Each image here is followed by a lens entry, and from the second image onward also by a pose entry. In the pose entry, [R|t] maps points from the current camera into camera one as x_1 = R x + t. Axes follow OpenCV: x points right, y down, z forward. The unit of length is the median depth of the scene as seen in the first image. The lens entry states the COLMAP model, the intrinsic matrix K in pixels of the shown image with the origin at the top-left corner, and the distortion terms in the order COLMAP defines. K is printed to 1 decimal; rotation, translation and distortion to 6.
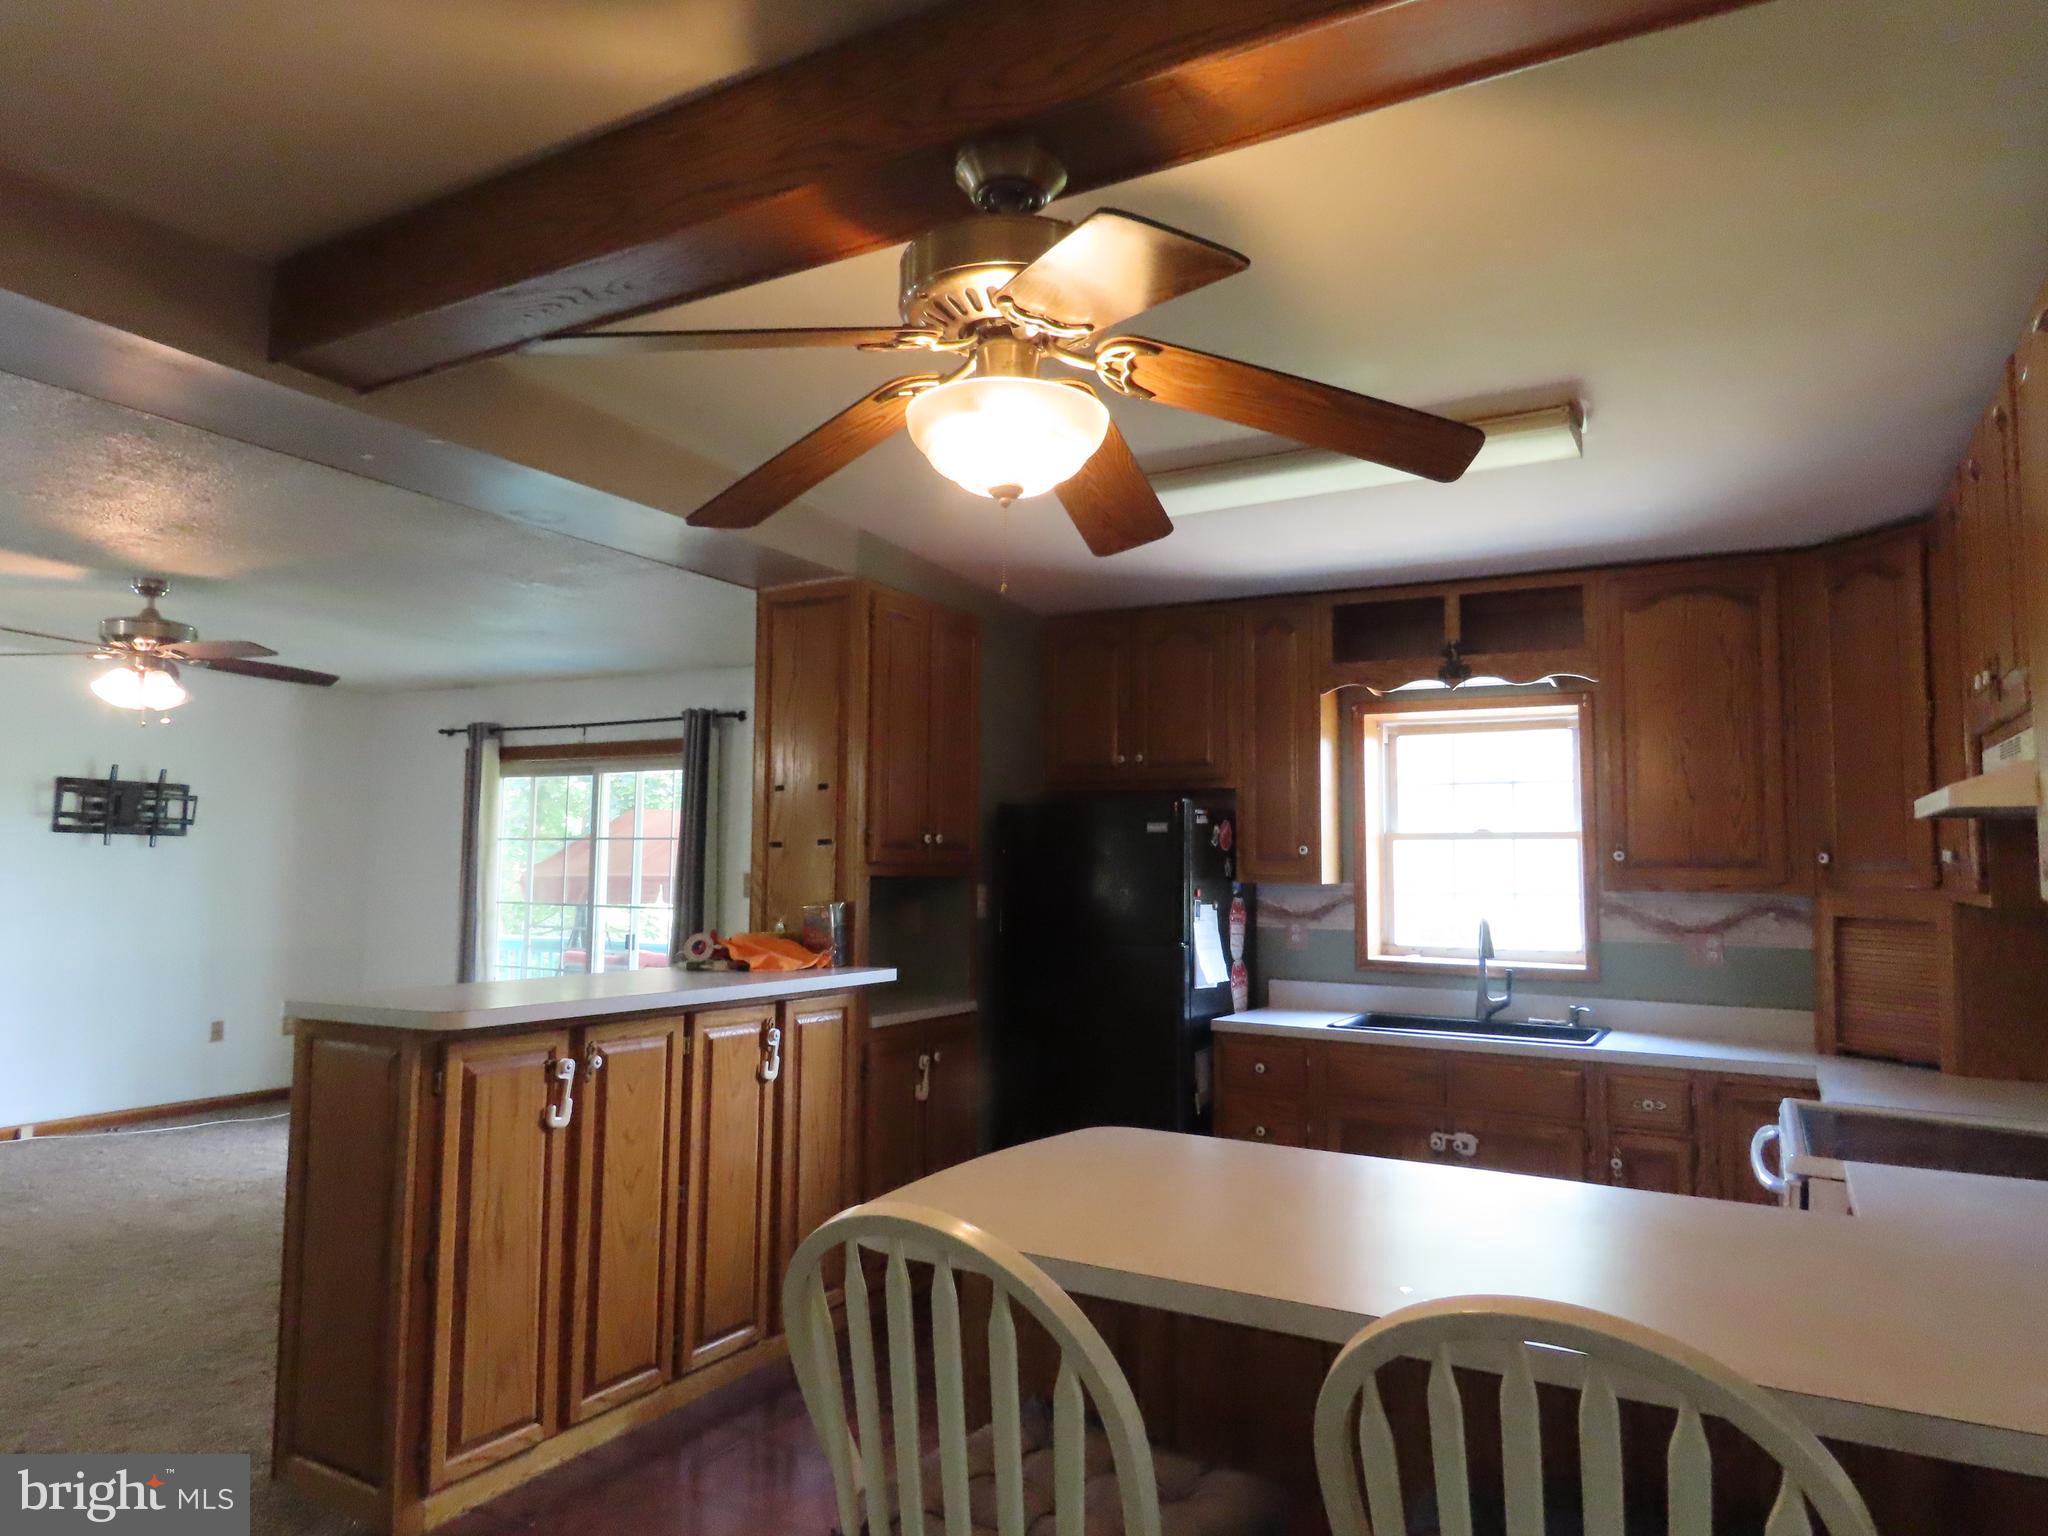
lens RADIAL K [[1305.9, 0, 1022.9], [0, 1305.9, 769.8], [0, 0, 1]] dist [-0.016997, 0.009638]
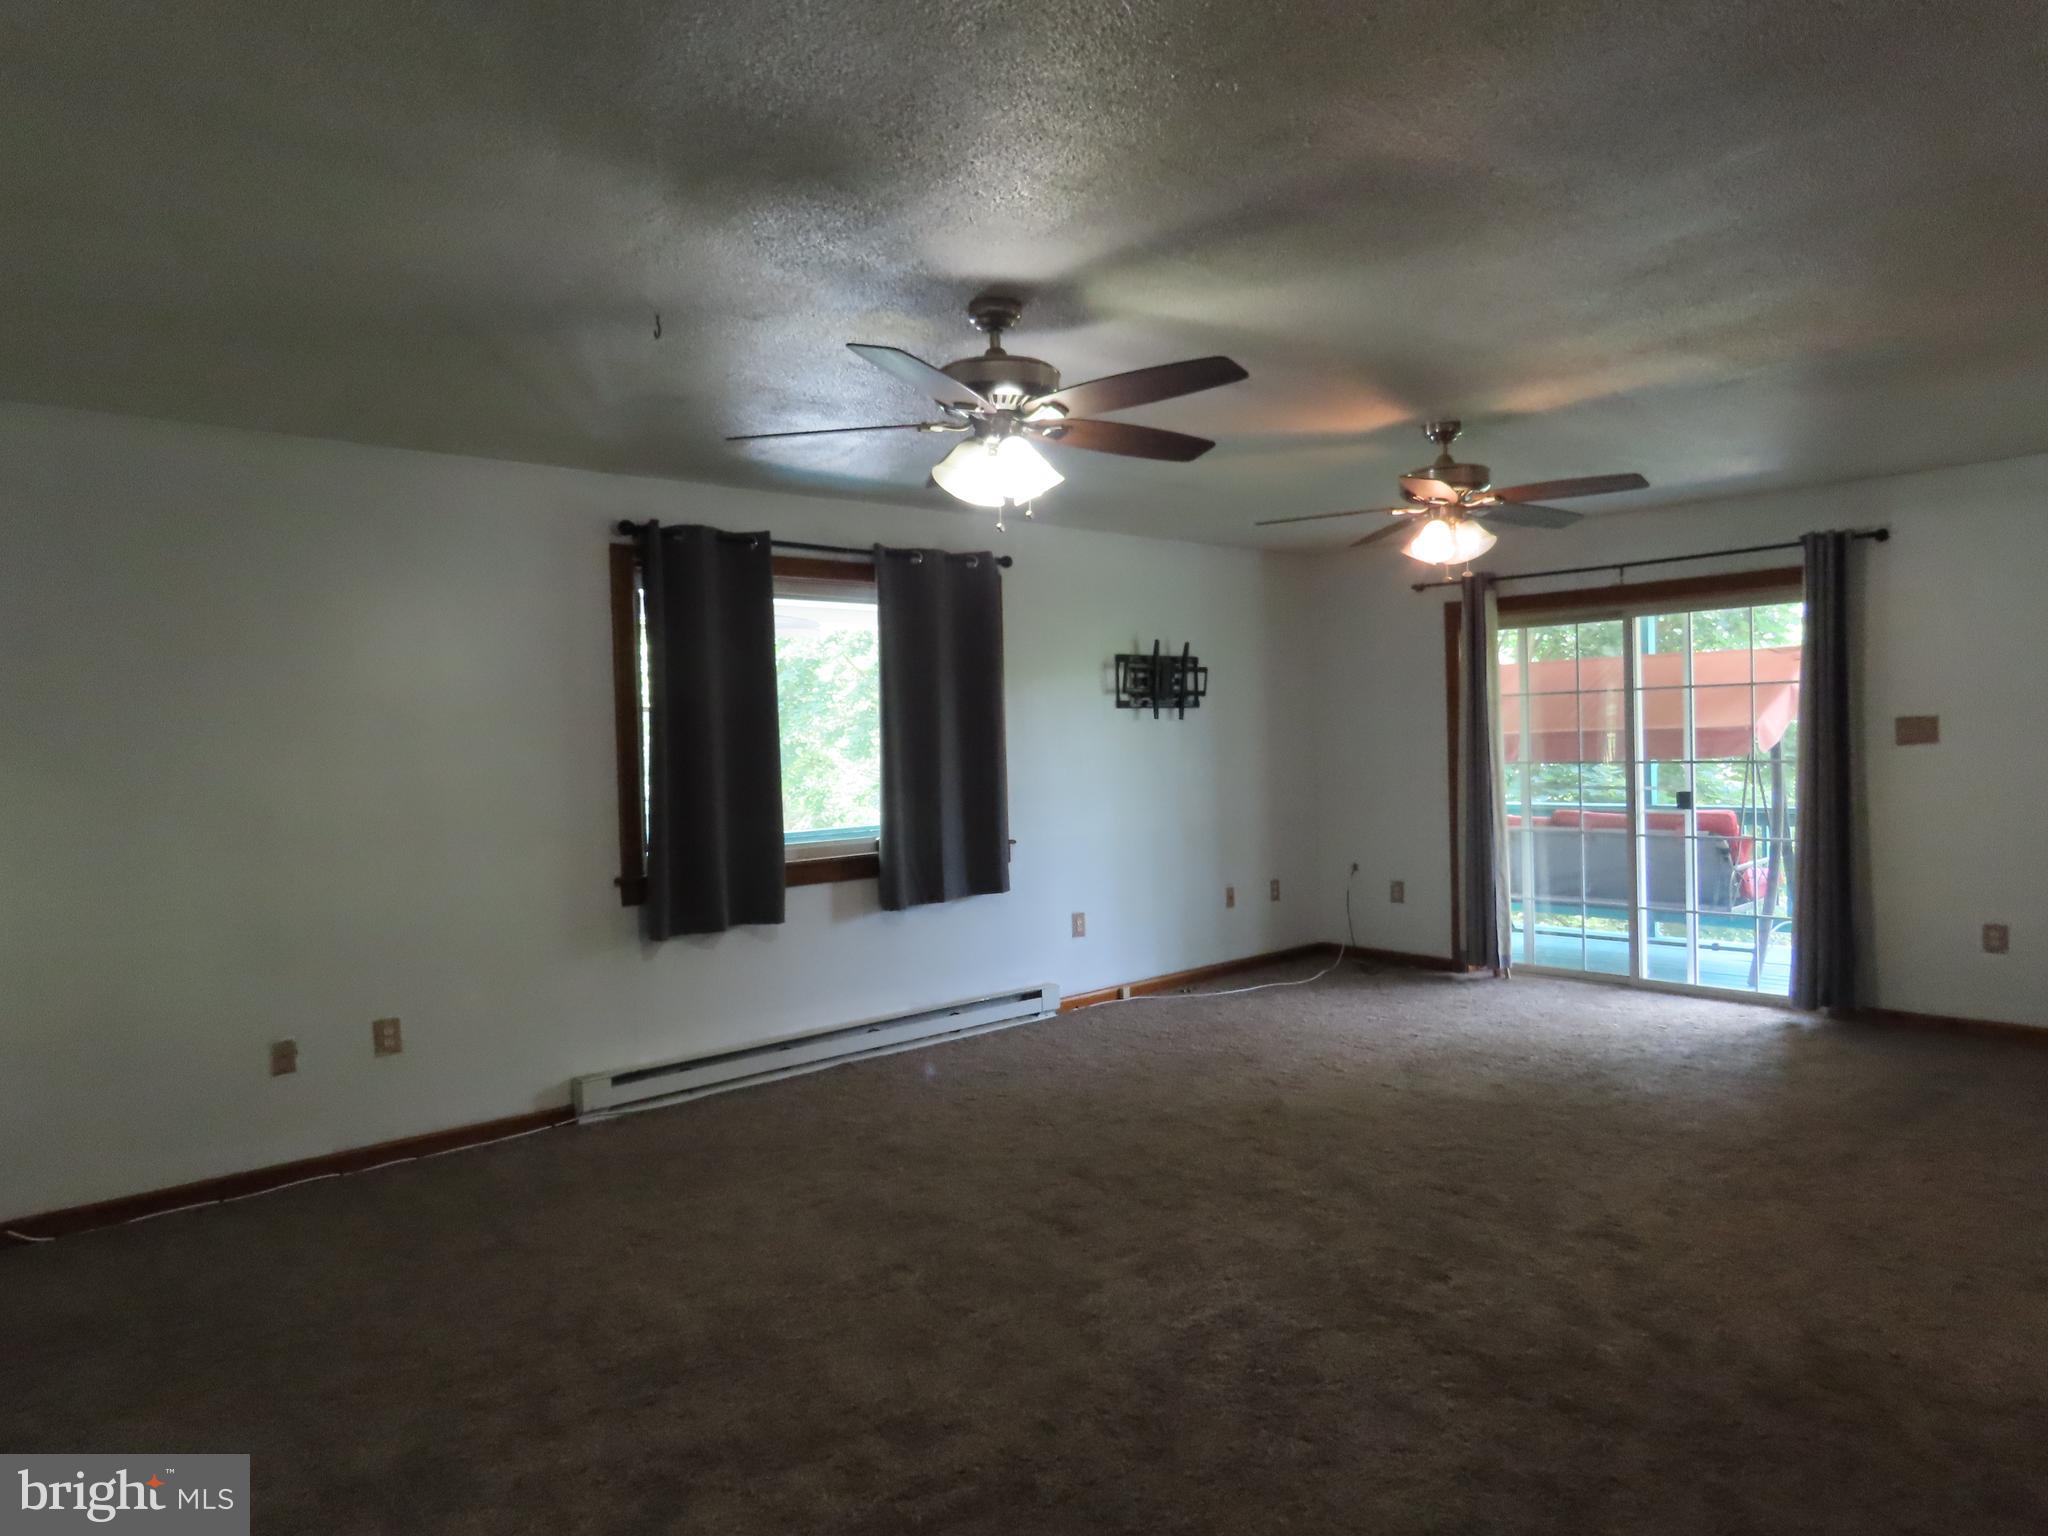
lens RADIAL K [[1305.9, 0, 1007.5], [0, 1305.9, 770.6], [0, 0, 1]] dist [-0.016997, 0.009638]
pose [[0.940584, -0.031604, -0.338087, -0.685522], [0.066365, 0.993568, 0.091754, -0.005479], [0.333013, -0.108740, 0.936631, -0.011659]]
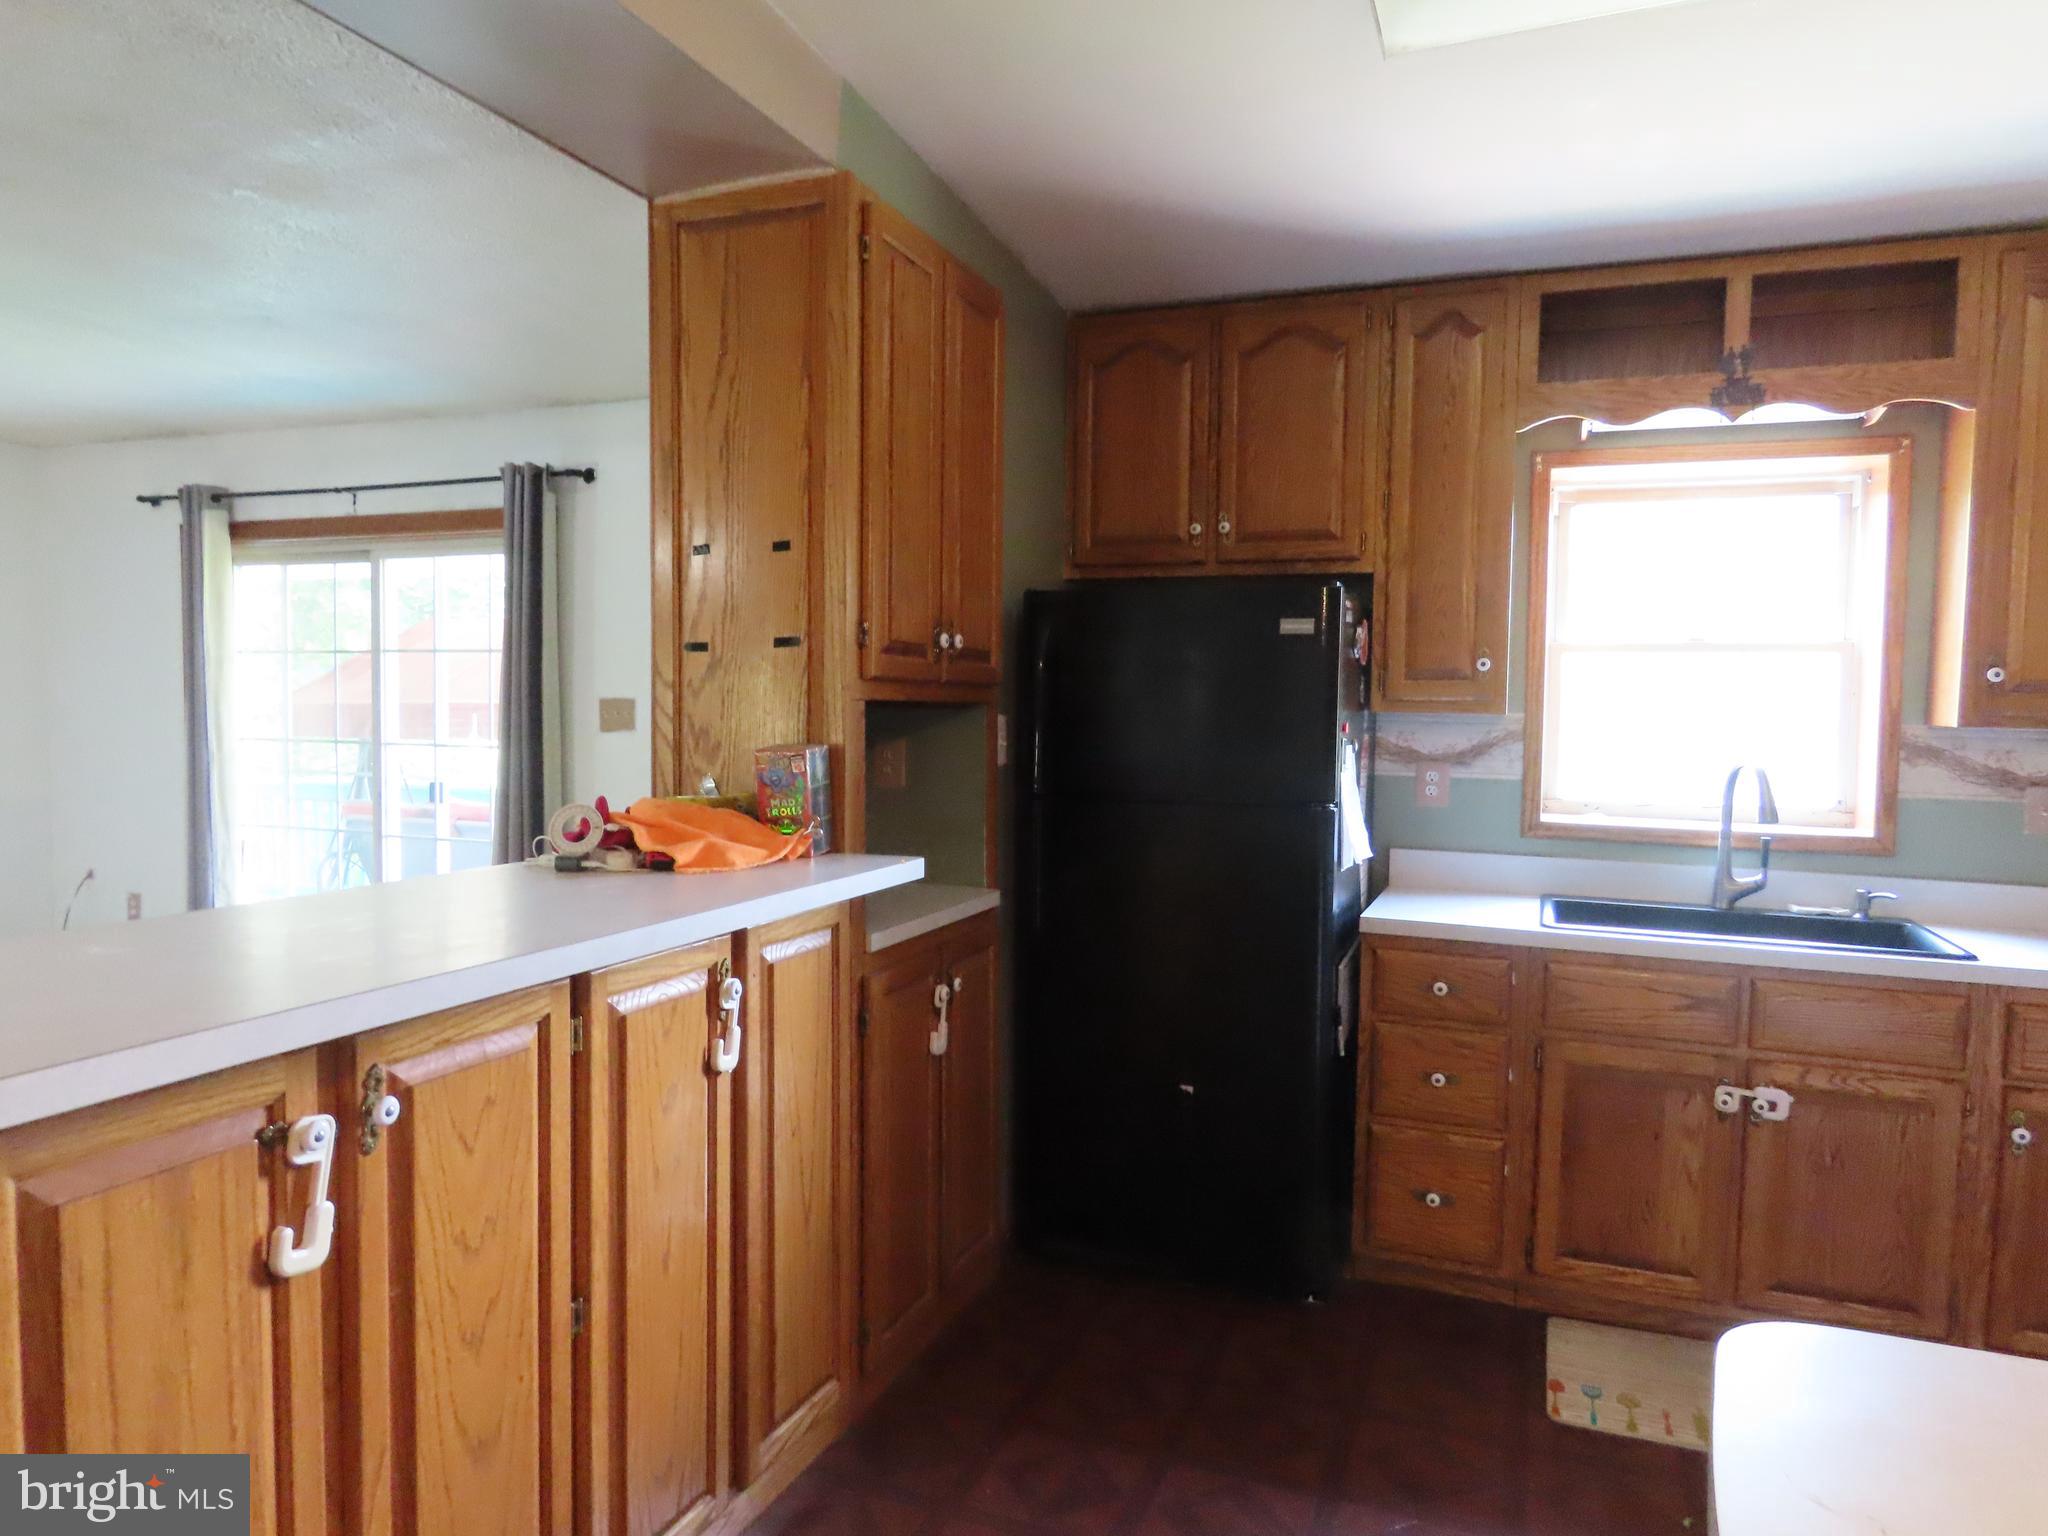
lens RADIAL K [[1305.9, 0, 1029.3], [0, 1305.9, 773.7], [0, 0, 1]] dist [-0.016997, 0.009638]
pose [[0.989994, -0.005677, 0.140995, -0.116416], [-0.013129, 0.991151, 0.132091, 0.032222], [-0.140497, -0.132620, 0.981159, 0.371672]]
